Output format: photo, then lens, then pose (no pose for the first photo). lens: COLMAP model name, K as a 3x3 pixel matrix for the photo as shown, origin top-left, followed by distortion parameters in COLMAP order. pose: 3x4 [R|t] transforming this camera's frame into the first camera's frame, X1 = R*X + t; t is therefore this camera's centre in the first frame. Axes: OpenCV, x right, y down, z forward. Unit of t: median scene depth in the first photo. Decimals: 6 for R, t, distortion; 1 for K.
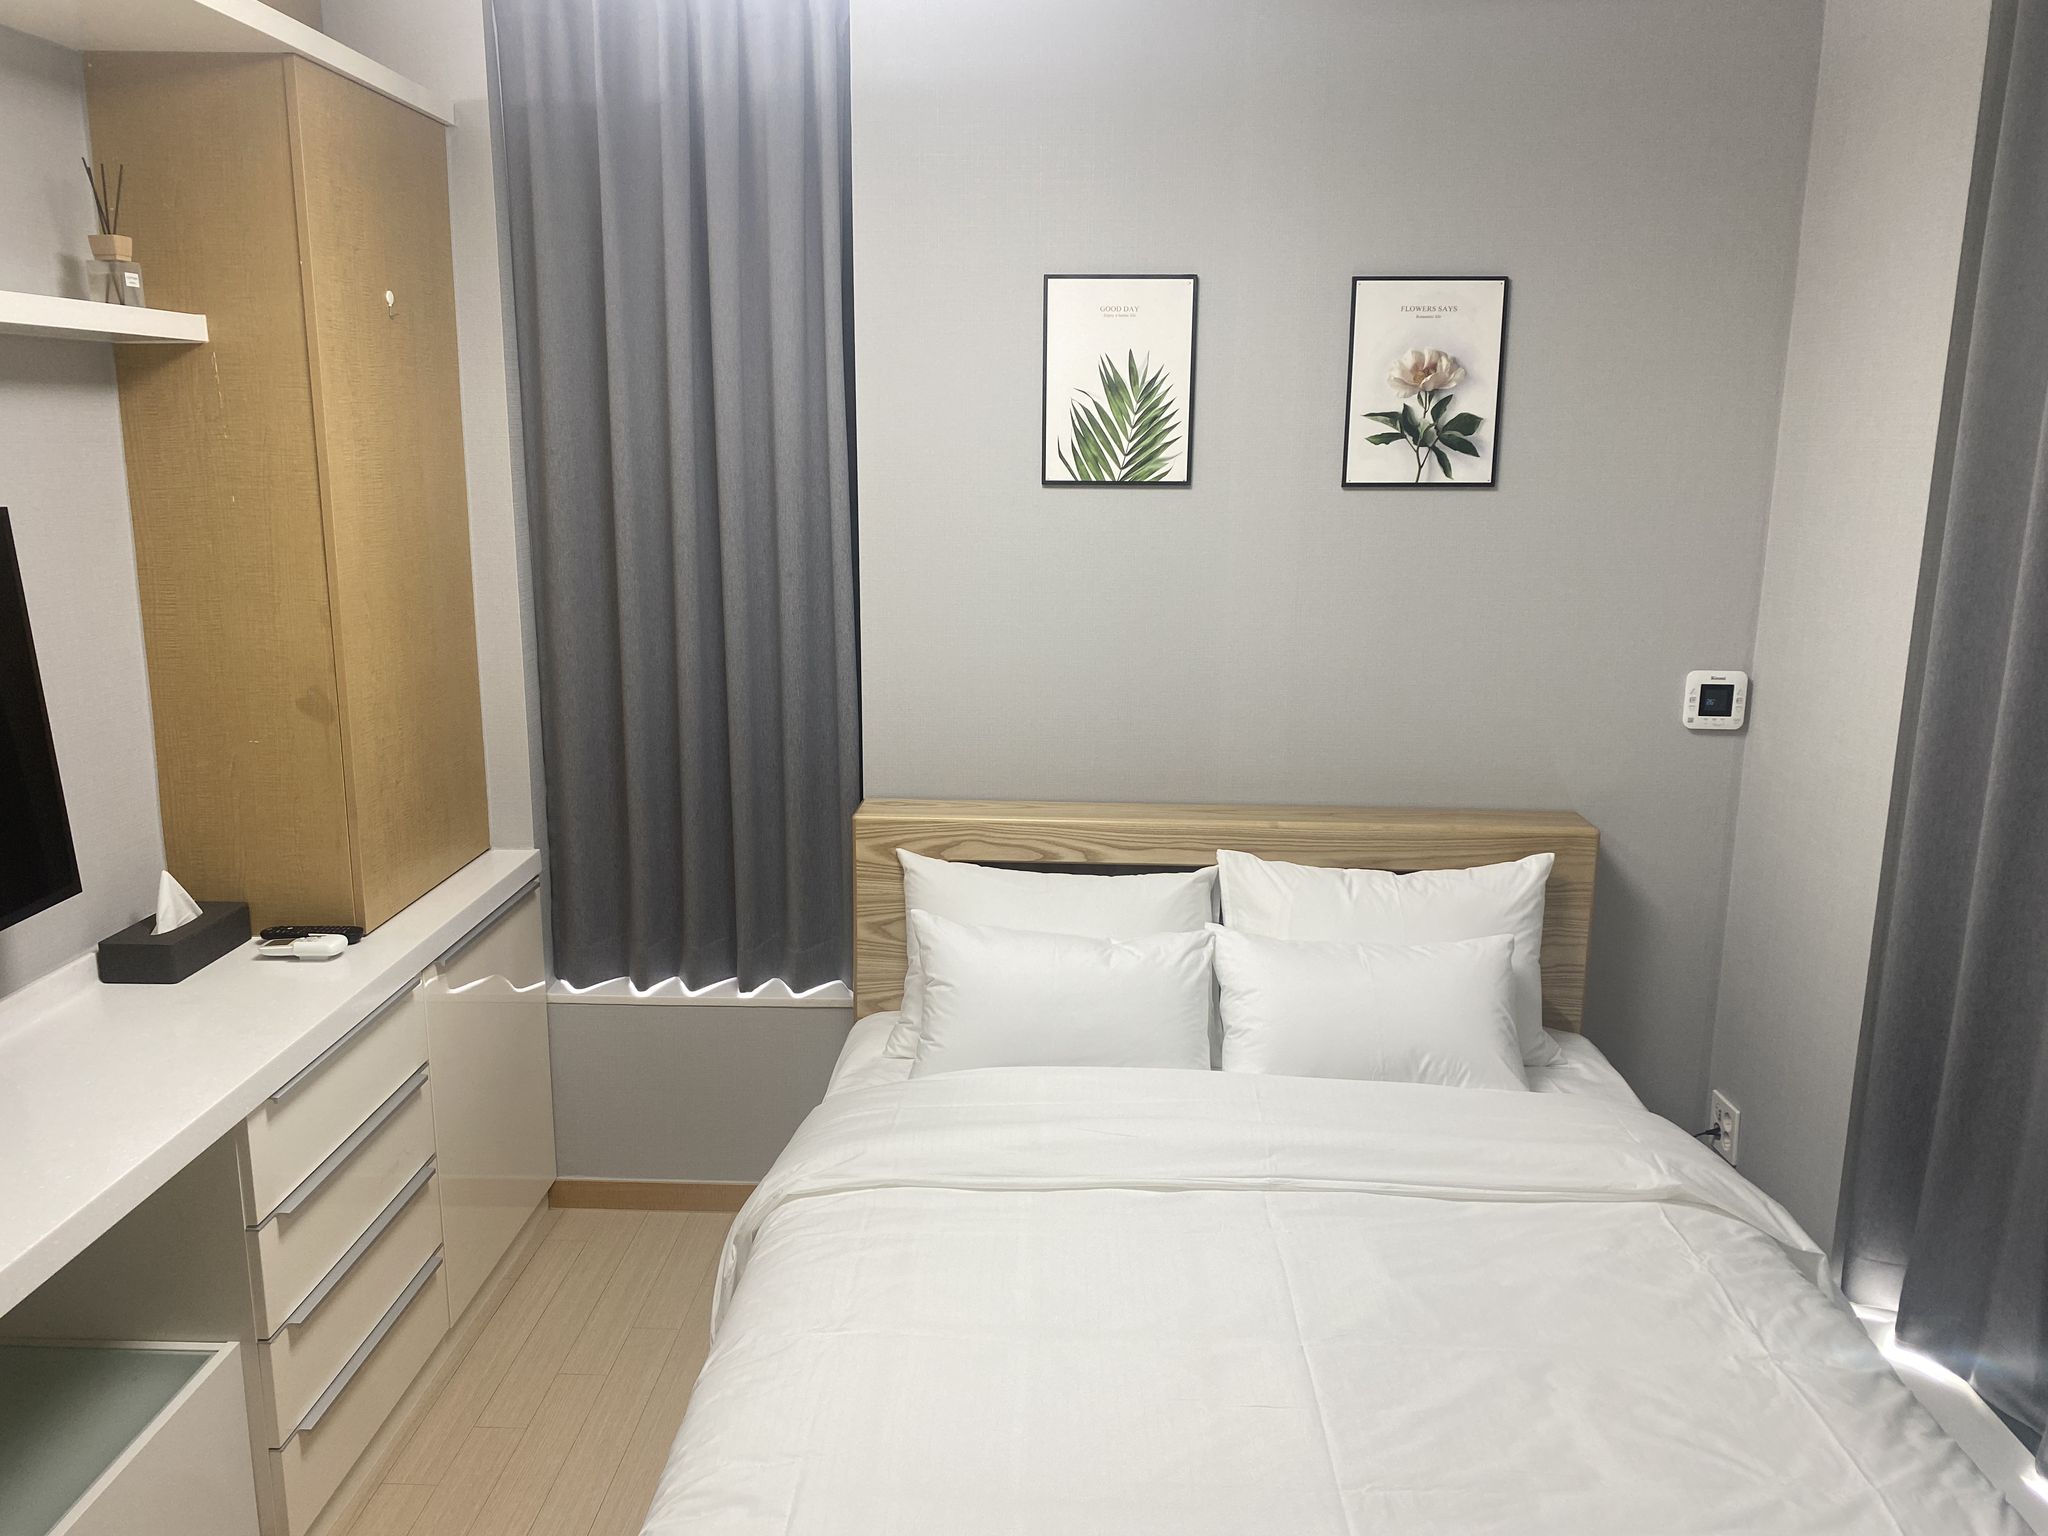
lens RADIAL K [[1566.7, 0, 1024.0], [0, 1566.7, 768.0], [0, 0, 1]] dist [0.053152, -0.115431]
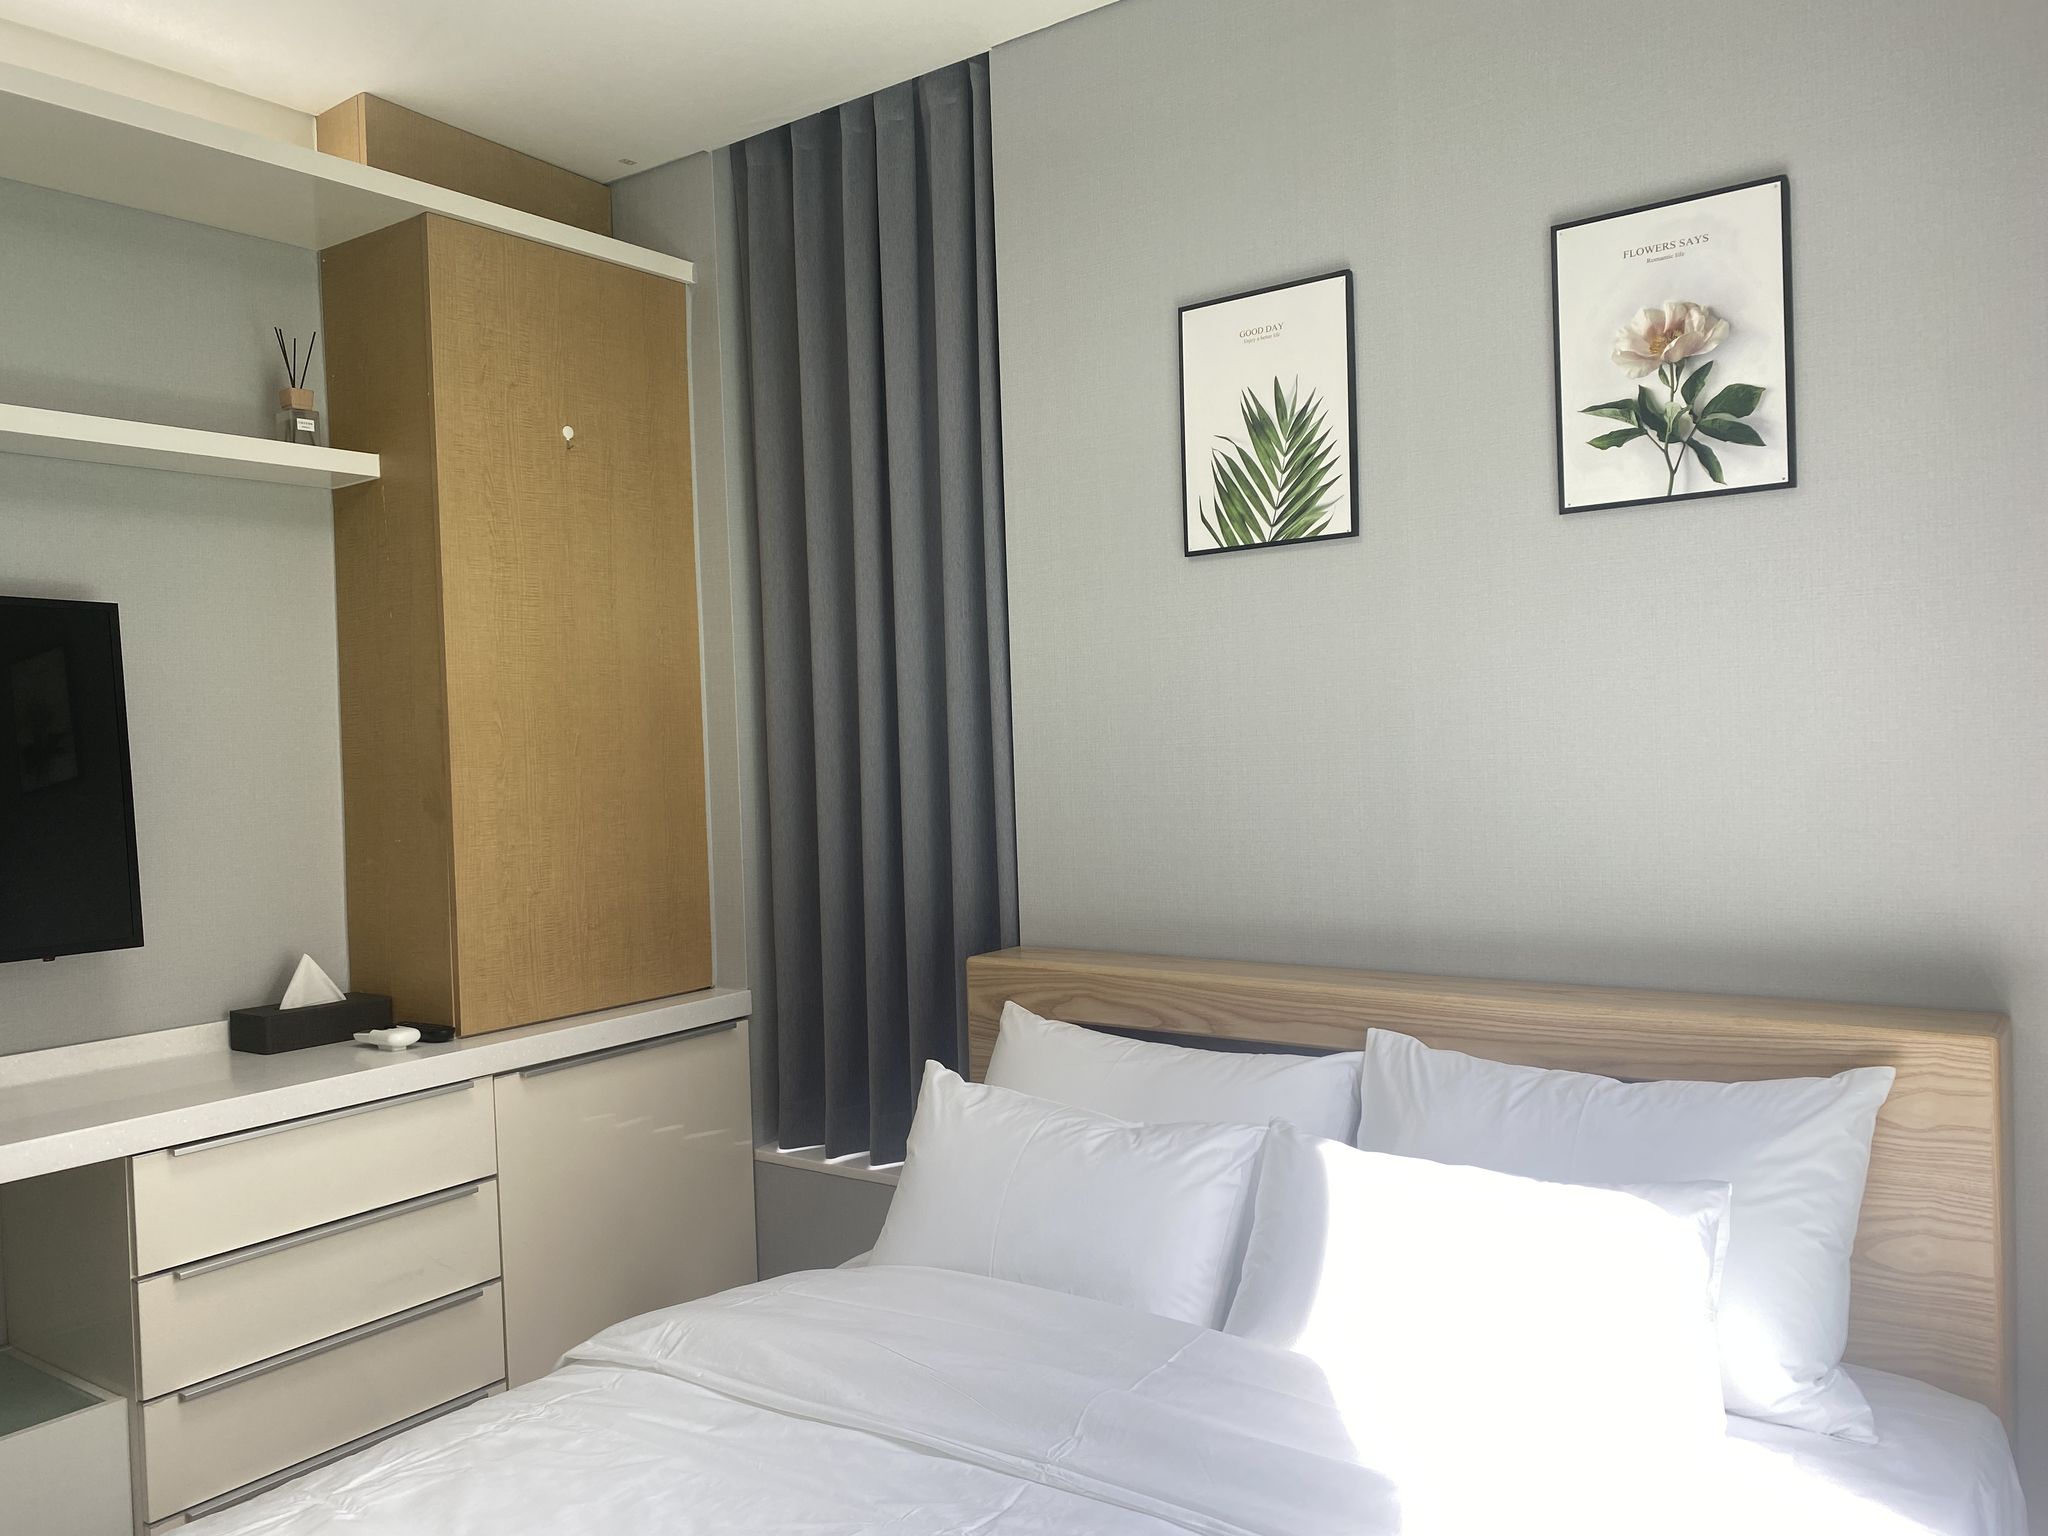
lens RADIAL K [[1566.7, 0, 1024.0], [0, 1566.7, 768.0], [0, 0, 1]] dist [0.053152, -0.115431]
pose [[0.827180, -0.025377, -0.561364, 0.399102], [-0.077945, 0.984142, -0.159342, 0.062691], [0.556506, 0.175560, 0.812084, 0.320159]]
